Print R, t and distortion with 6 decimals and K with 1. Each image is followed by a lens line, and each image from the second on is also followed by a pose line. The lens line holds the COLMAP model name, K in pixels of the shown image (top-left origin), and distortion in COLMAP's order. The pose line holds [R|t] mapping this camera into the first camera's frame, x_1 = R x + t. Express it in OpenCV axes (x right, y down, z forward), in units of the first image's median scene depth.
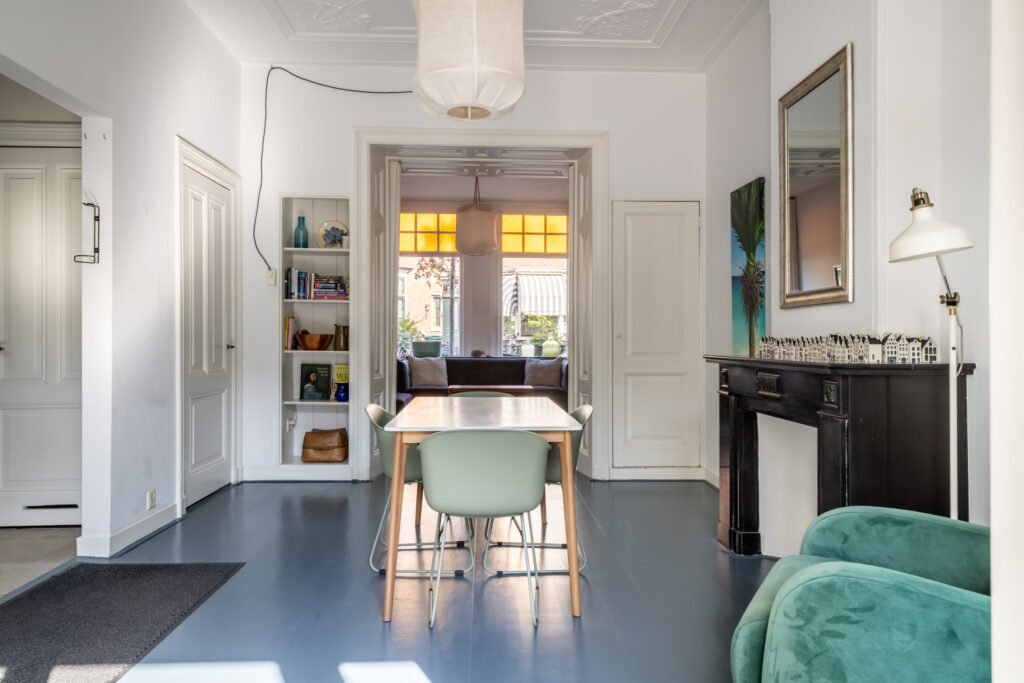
lens RADIAL K [[716.0, 0, 514.4], [0, 716.0, 333.6], [0, 0, 1]] dist [0.015051, 0.002699]
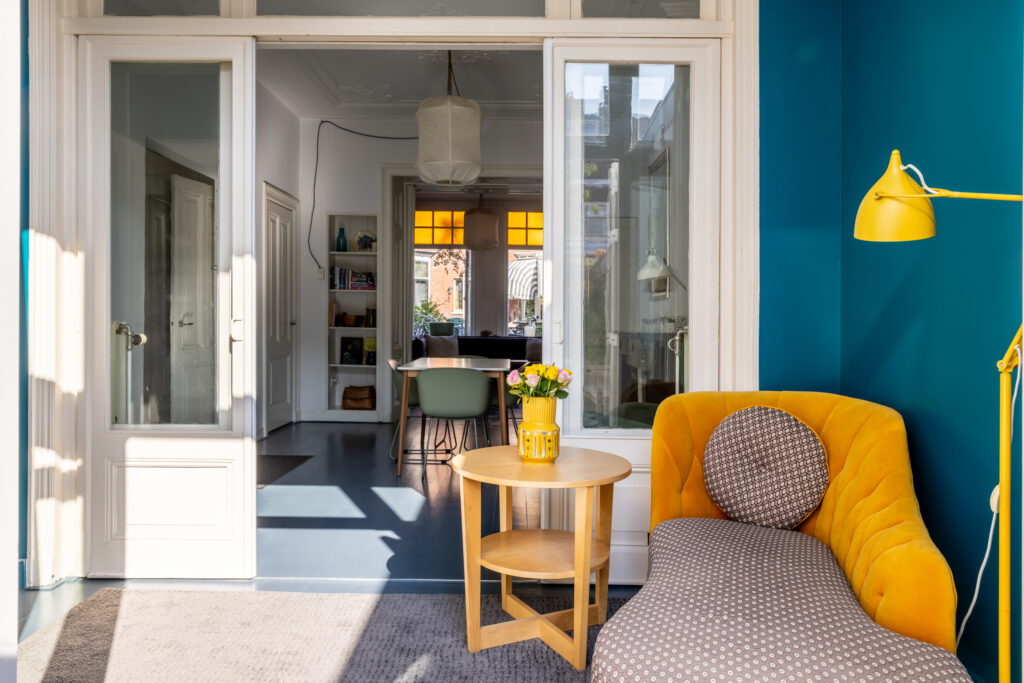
lens RADIAL K [[775.1, 0, 512.8], [0, 775.1, 338.3], [0, 0, 1]] dist [-0.010669, -0.001258]
pose [[0.998763, 0.008421, -0.049014, 0.096783], [-0.007059, 0.999586, 0.027894, 0.001489], [0.049229, -0.027514, 0.998409, -0.441397]]
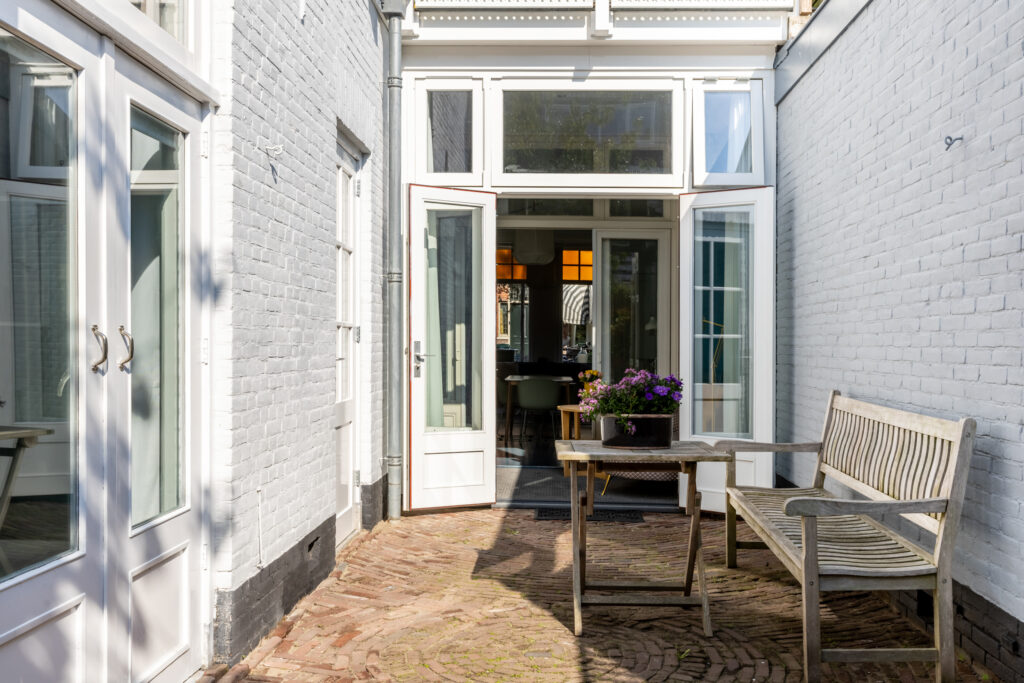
lens RADIAL K [[1044.6, 0, 512.9], [0, 1044.6, 343.6], [0, 0, 1]] dist [-0.000900, 0.000000]
pose [[0.995961, 0.007070, -0.089510, 0.114298], [-0.006684, 0.999967, 0.004611, -0.016930], [0.089540, -0.003994, 0.995975, -1.589637]]
